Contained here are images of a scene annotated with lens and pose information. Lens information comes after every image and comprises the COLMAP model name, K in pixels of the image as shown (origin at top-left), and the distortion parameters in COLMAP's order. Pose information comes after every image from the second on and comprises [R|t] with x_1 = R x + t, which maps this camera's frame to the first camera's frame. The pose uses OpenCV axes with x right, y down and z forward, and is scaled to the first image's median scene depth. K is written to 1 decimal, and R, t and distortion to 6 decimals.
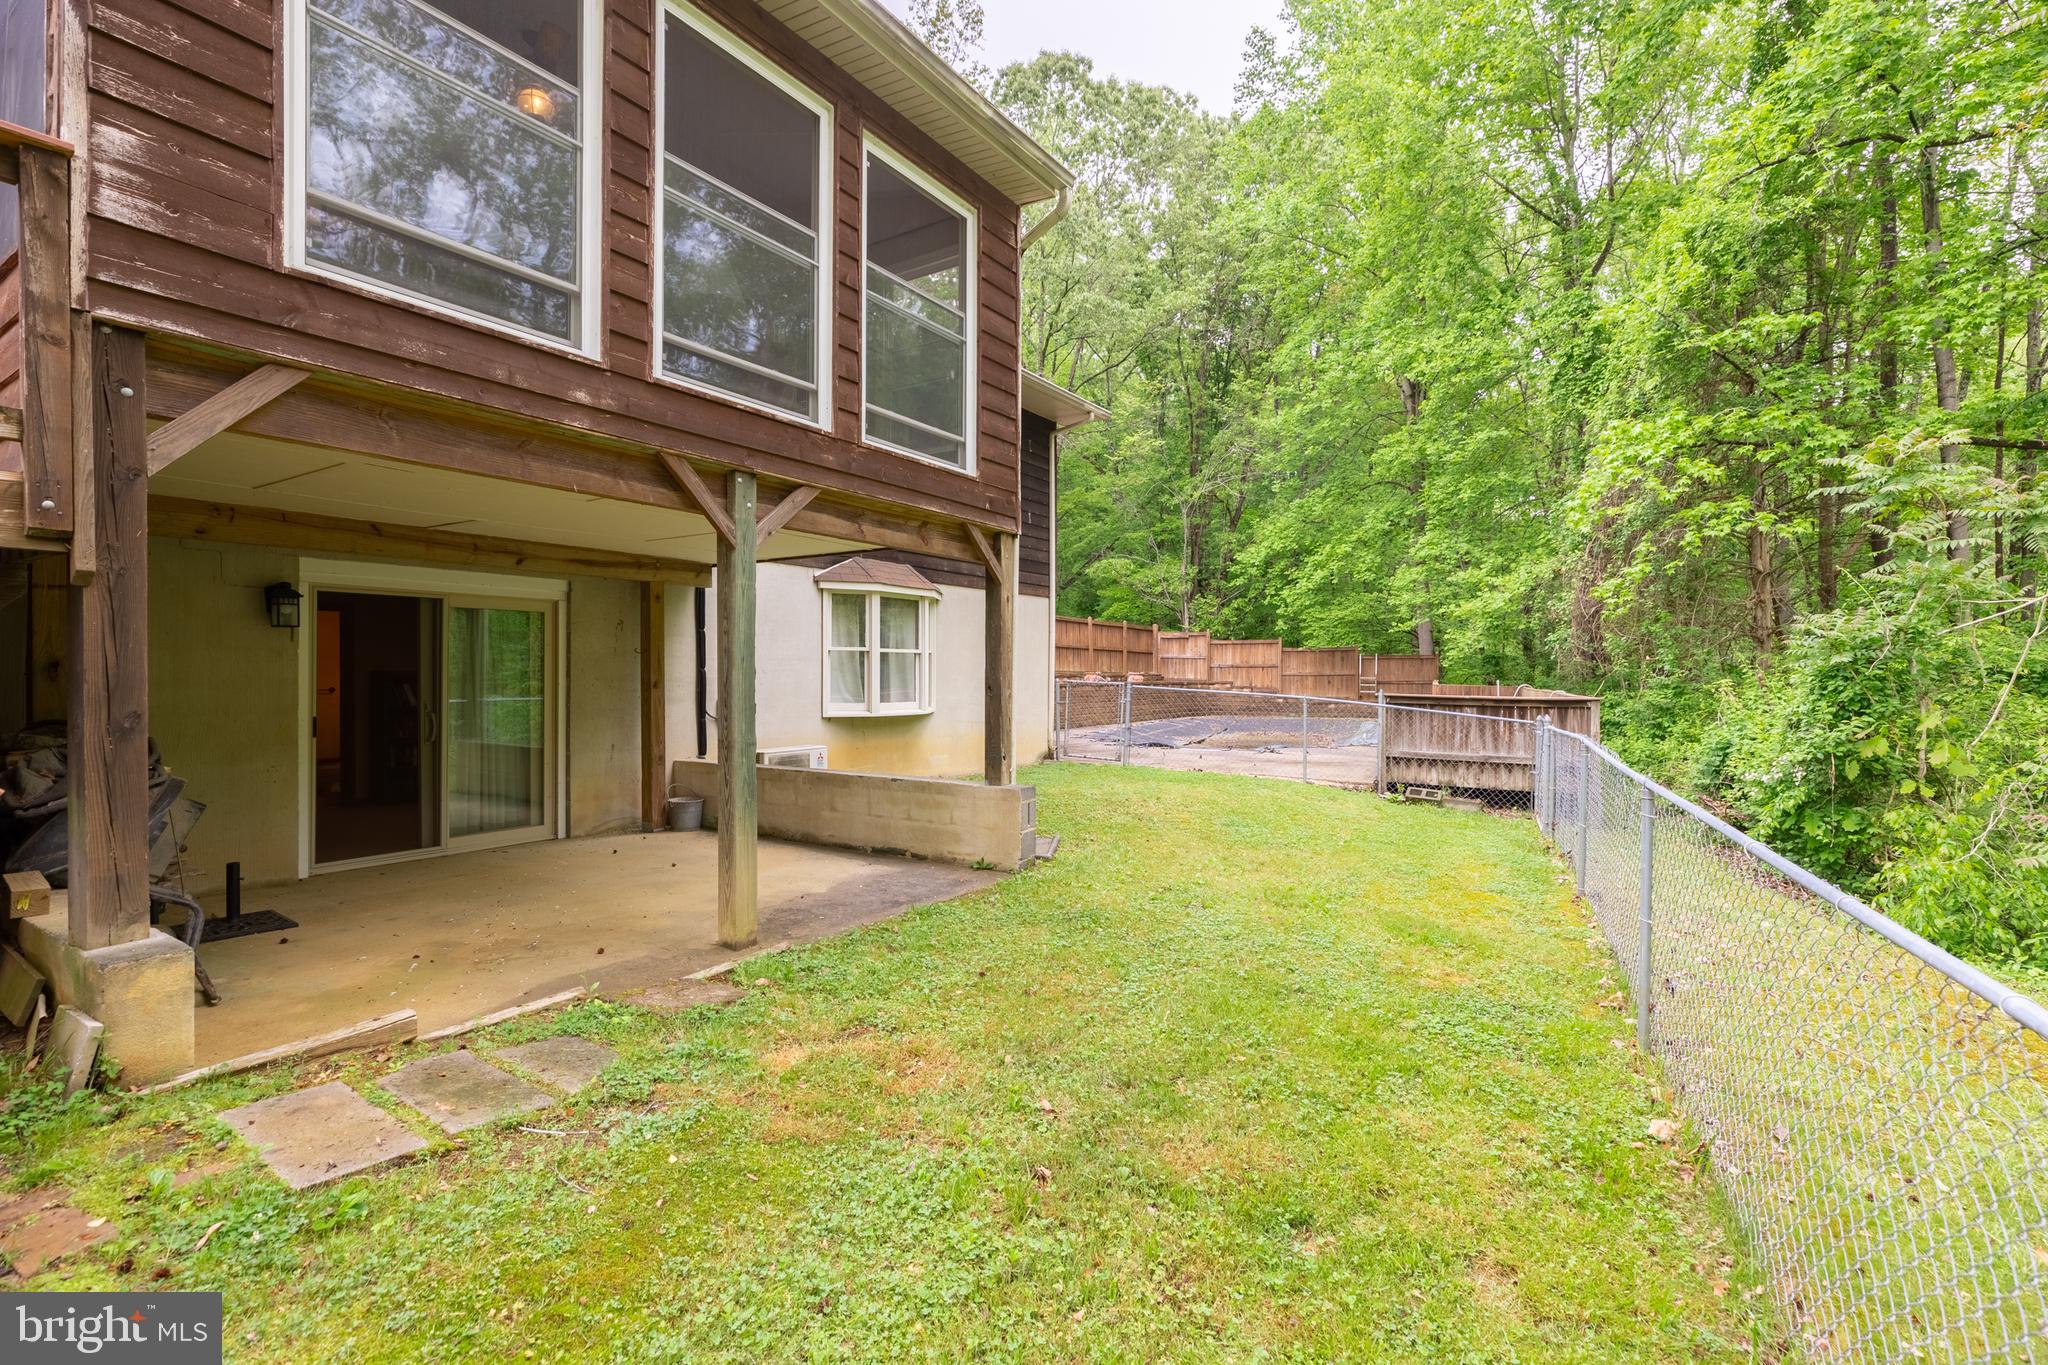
lens RADIAL K [[929.4, 0, 1024.2], [0, 929.4, 678.9], [0, 0, 1]] dist [-0.009819, 0.004165]
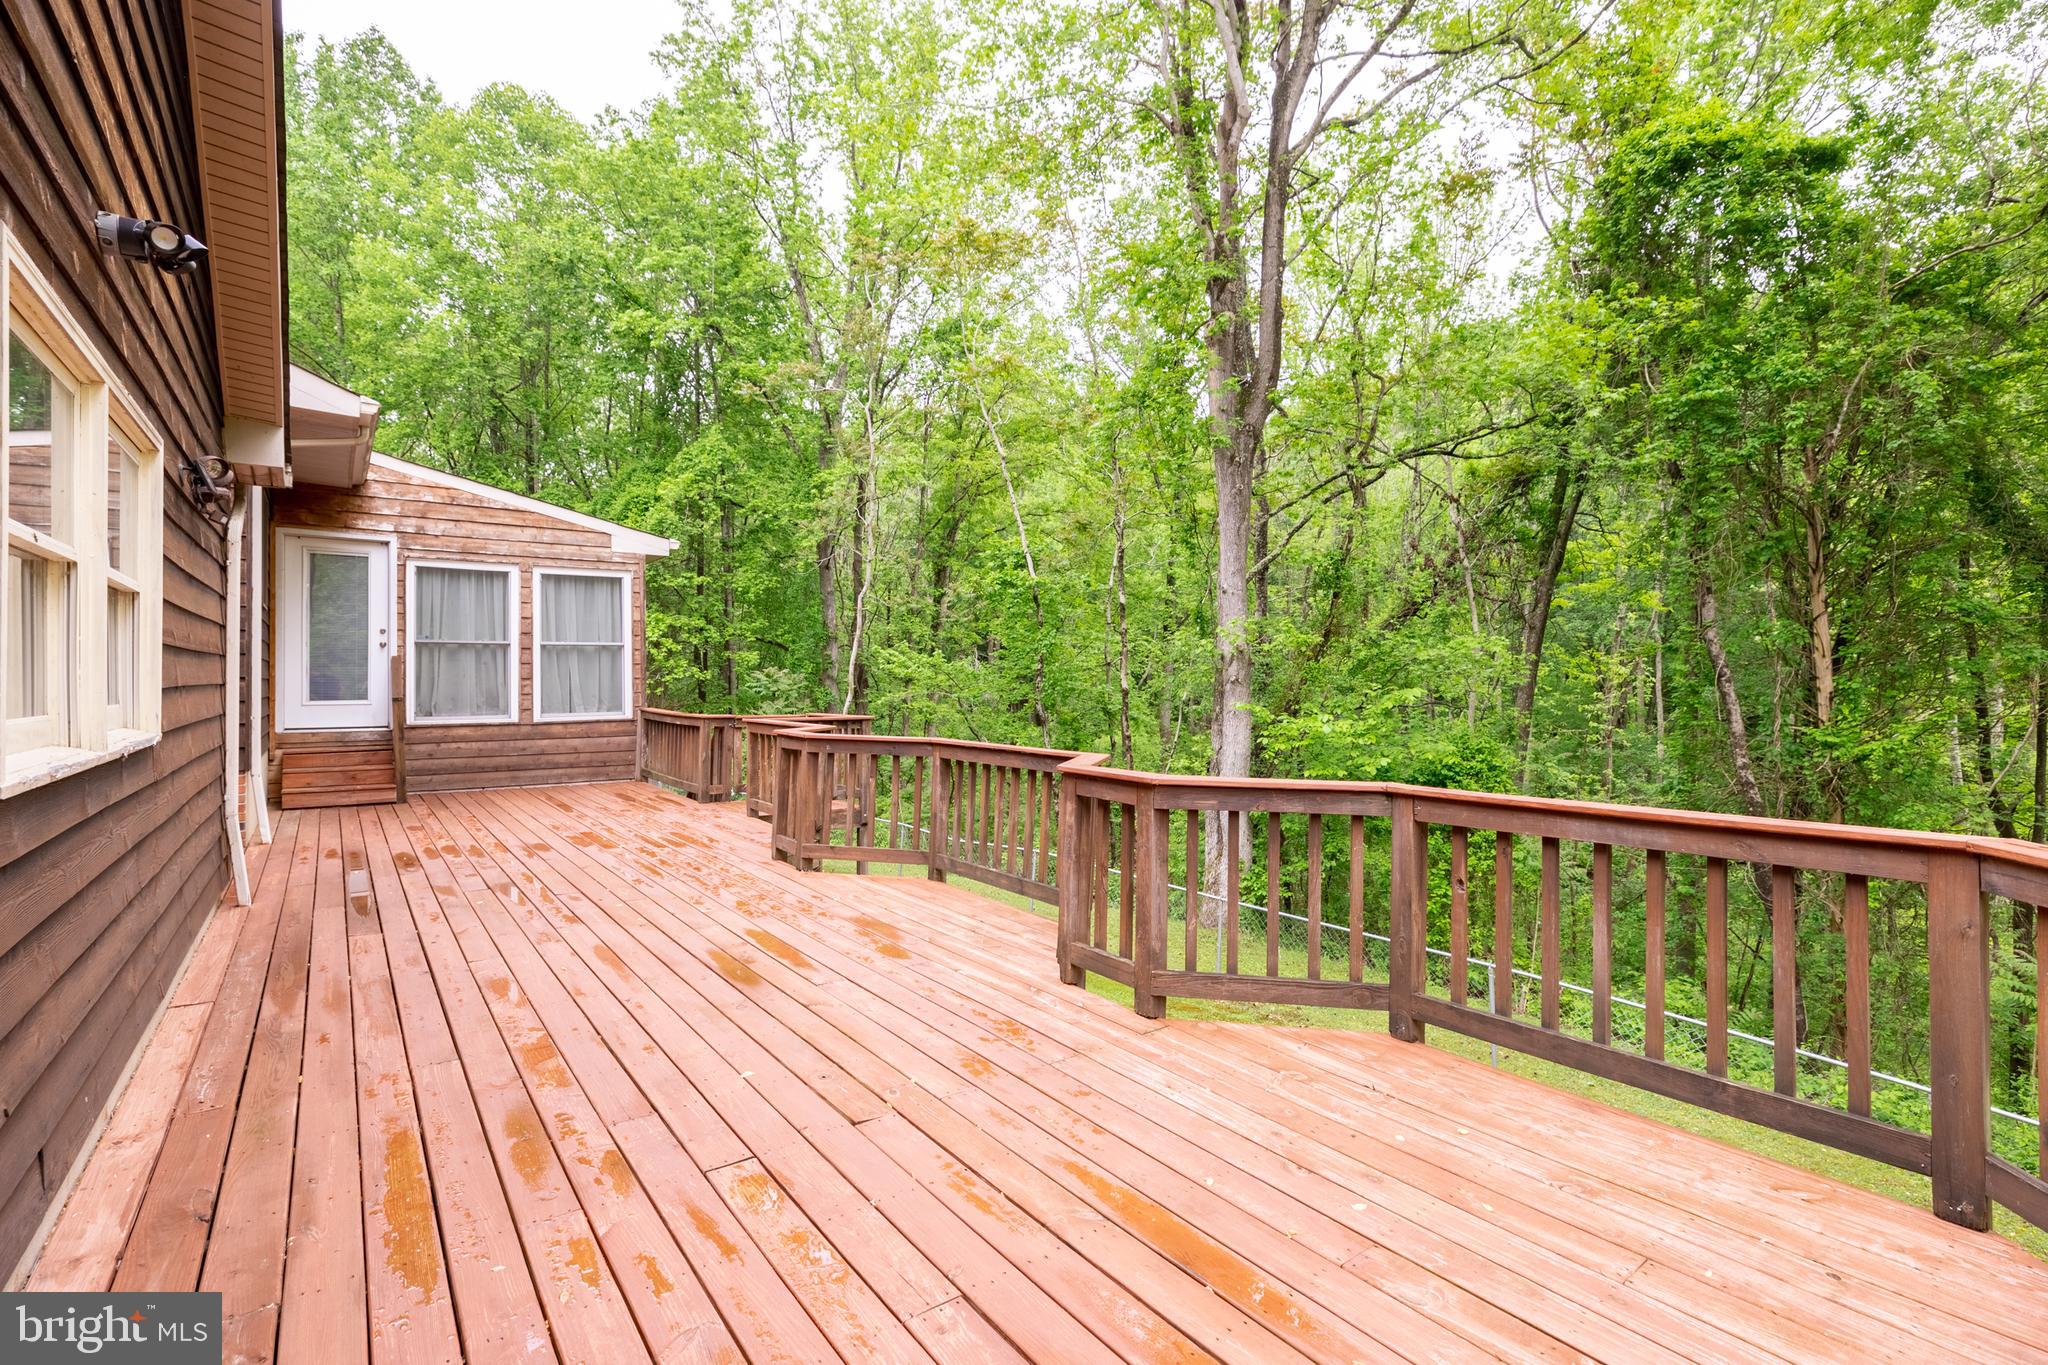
lens RADIAL K [[929.4, 0, 1023.1], [0, 929.4, 682.8], [0, 0, 1]] dist [-0.009819, 0.004165]
pose [[0.351547, -0.000369, 0.936170, -0.555791], [0.004700, 0.999988, -0.001371, -0.080257], [-0.936158, 0.004881, 0.351545, -0.277425]]
